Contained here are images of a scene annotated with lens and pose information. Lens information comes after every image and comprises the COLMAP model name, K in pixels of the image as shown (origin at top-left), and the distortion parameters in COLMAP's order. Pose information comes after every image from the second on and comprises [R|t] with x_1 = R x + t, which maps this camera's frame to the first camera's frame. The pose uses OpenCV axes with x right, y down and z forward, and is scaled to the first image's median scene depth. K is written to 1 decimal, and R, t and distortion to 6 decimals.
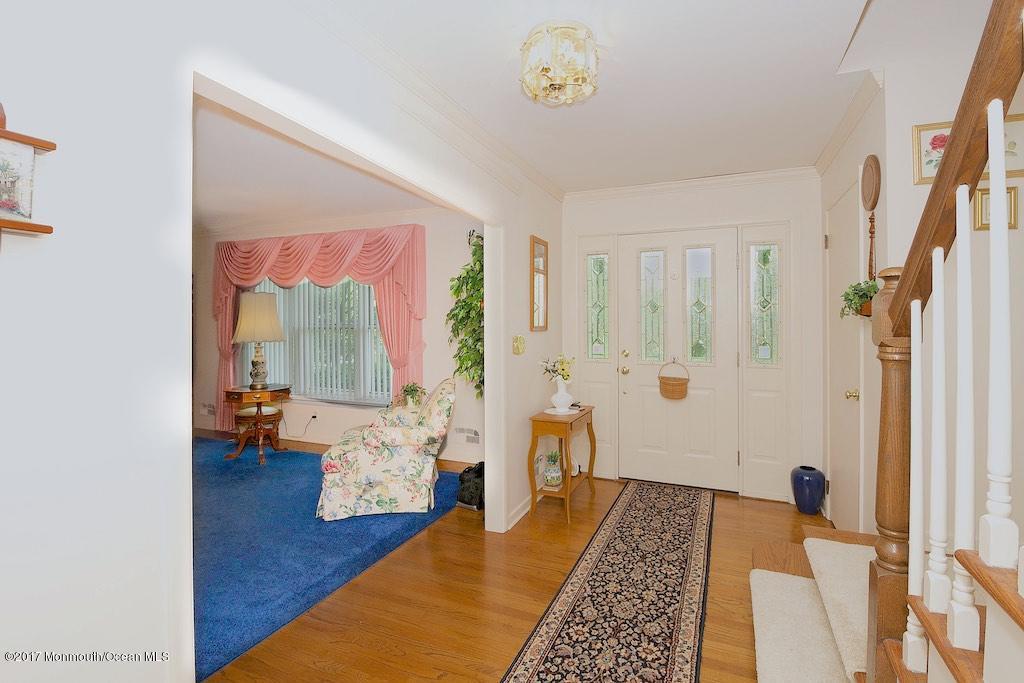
lens RADIAL K [[422.9, 0, 513.2], [0, 422.9, 328.9], [0, 0, 1]] dist [0.000433, 0.000038]
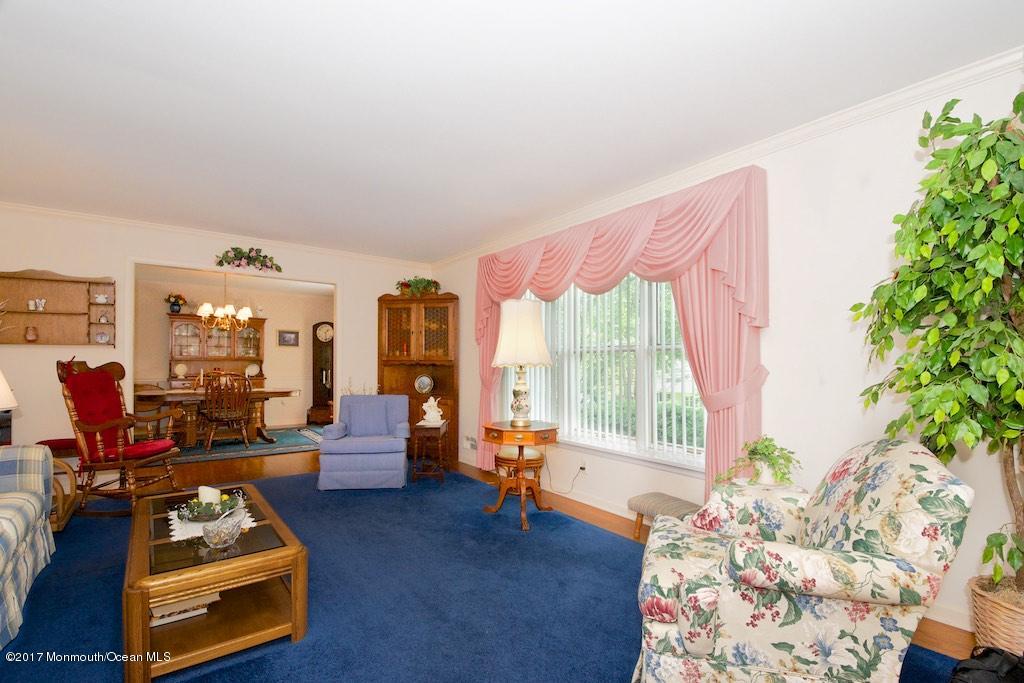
lens RADIAL K [[464.6, 0, 510.6], [0, 464.6, 357.4], [0, 0, 1]] dist [-0.004275, -0.000145]
pose [[0.852110, -0.004125, -0.523347, -0.177394], [-0.005041, 0.999858, -0.016087, 0.029991], [0.523339, 0.016346, 0.851968, 0.273369]]
